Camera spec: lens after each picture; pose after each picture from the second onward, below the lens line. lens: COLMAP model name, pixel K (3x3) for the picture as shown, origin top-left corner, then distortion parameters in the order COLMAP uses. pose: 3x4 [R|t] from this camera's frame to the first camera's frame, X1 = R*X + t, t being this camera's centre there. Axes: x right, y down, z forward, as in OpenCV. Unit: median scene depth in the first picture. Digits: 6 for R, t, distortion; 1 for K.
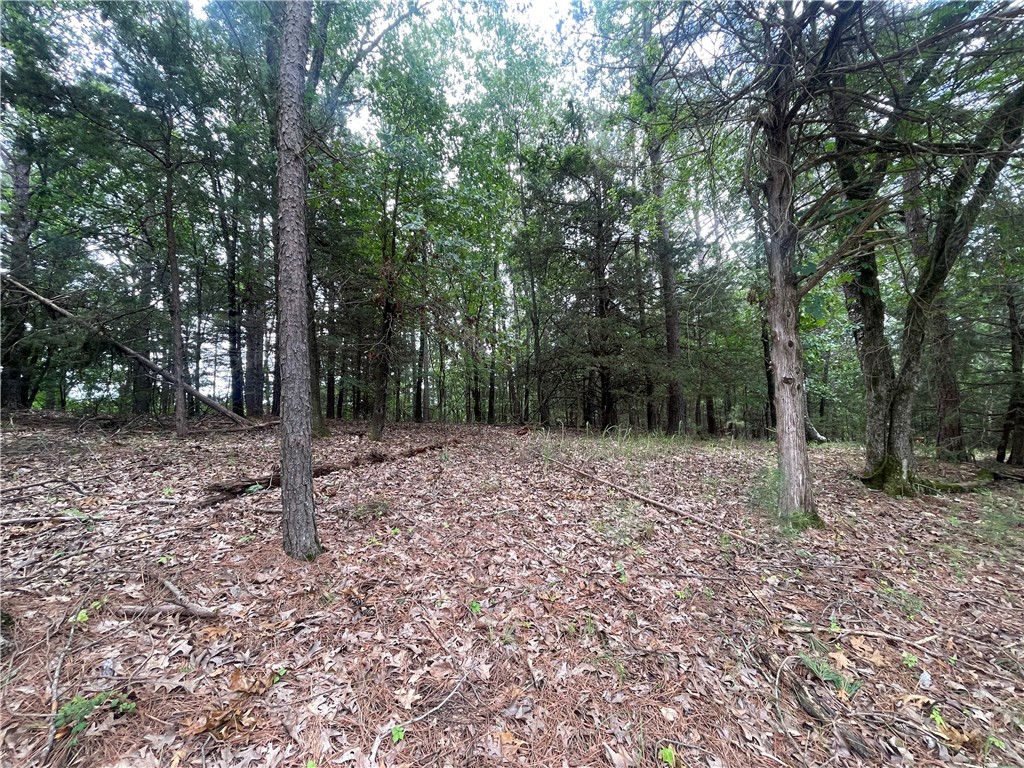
lens RADIAL K [[413.2, 0, 513.5], [0, 413.2, 384.4], [0, 0, 1]] dist [-0.002422, 0.000242]
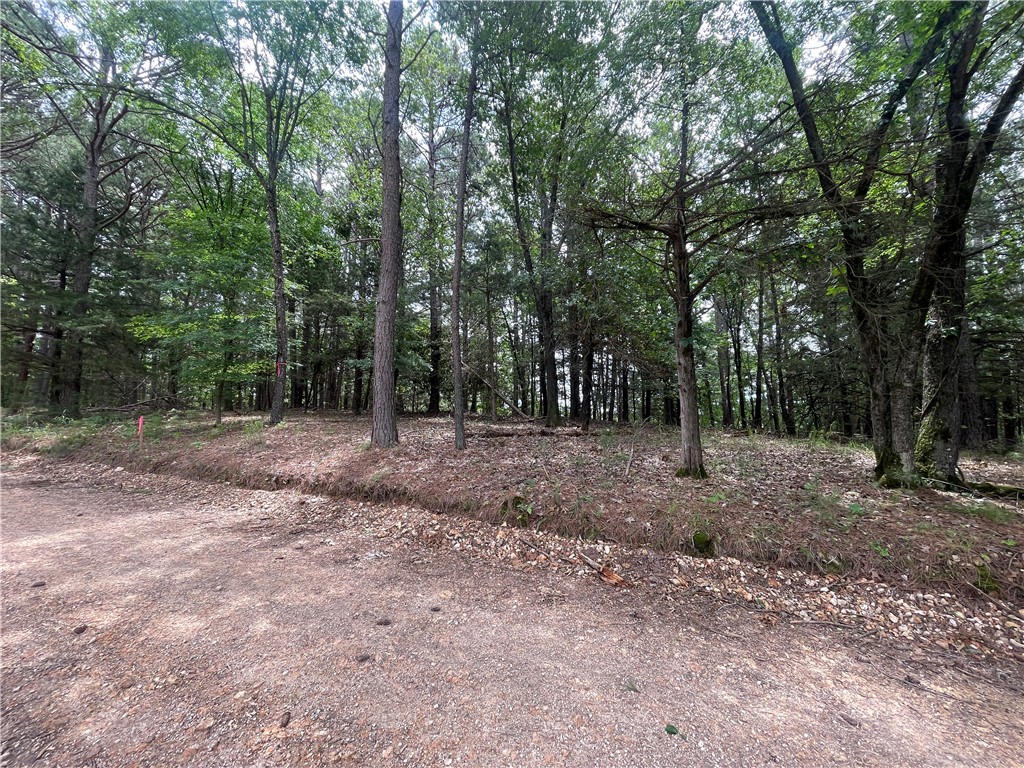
lens RADIAL K [[413.2, 0, 513.5], [0, 413.2, 384.4], [0, 0, 1]] dist [-0.002422, 0.000242]
pose [[0.671590, -0.043526, -0.739643, 1.032660], [0.029554, 0.999052, -0.031956, 0.011928], [0.740333, -0.000398, 0.672240, -0.418498]]
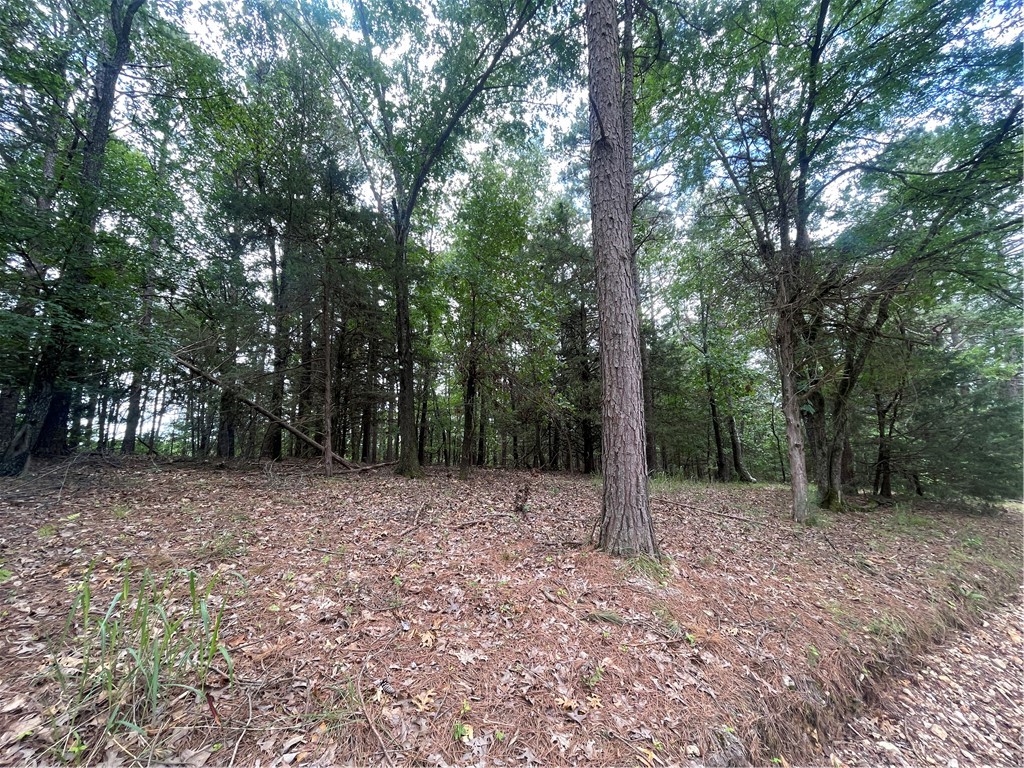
lens RADIAL K [[413.2, 0, 513.5], [0, 413.2, 384.4], [0, 0, 1]] dist [-0.002422, 0.000242]
pose [[0.981352, 0.038572, 0.188308, -0.681505], [-0.018868, 0.994258, -0.105331, -0.045434], [-0.191289, 0.099814, 0.976445, -0.427078]]
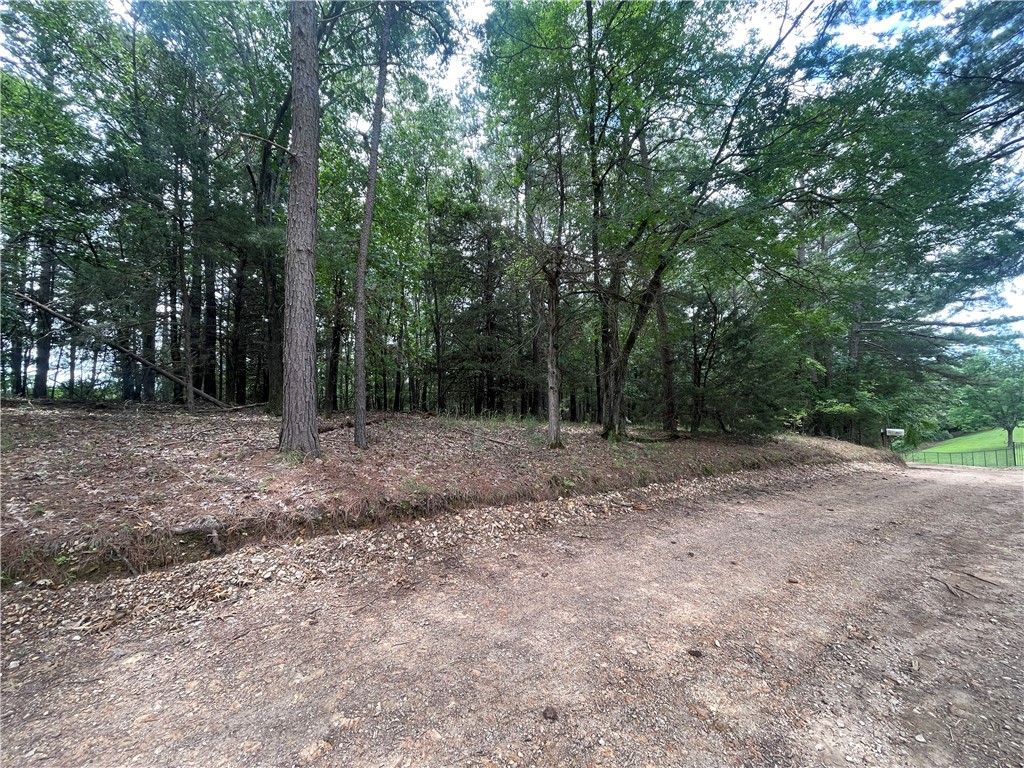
lens RADIAL K [[413.2, 0, 513.5], [0, 413.2, 384.4], [0, 0, 1]] dist [-0.002422, 0.000242]
pose [[0.968527, 0.025216, 0.247629, -0.101339], [-0.029762, 0.999450, 0.014631, -0.041268], [-0.247124, -0.021541, 0.968745, -0.904635]]
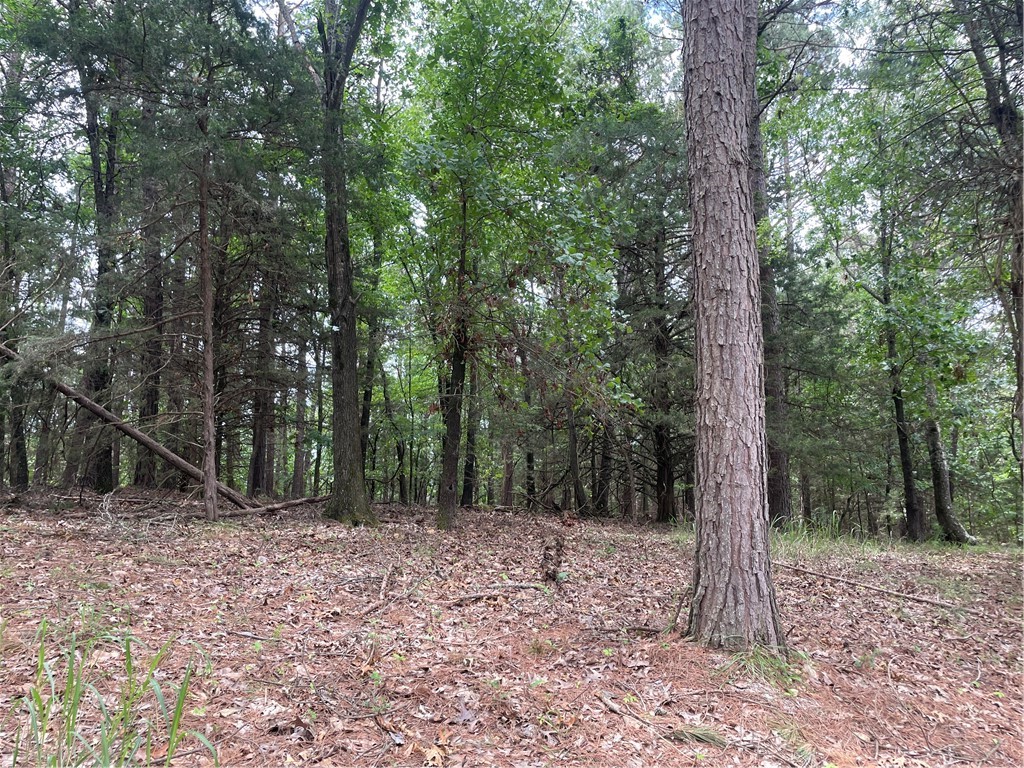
lens RADIAL K [[783.9, 0, 512.0], [0, 783.9, 384.0], [0, 0, 1]] dist [0.072439, -0.087641]
pose [[0.983040, 0.040579, 0.178848, -0.736896], [-0.028988, 0.997335, -0.066954, -0.049579], [-0.181088, 0.060633, 0.981596, -0.539430]]
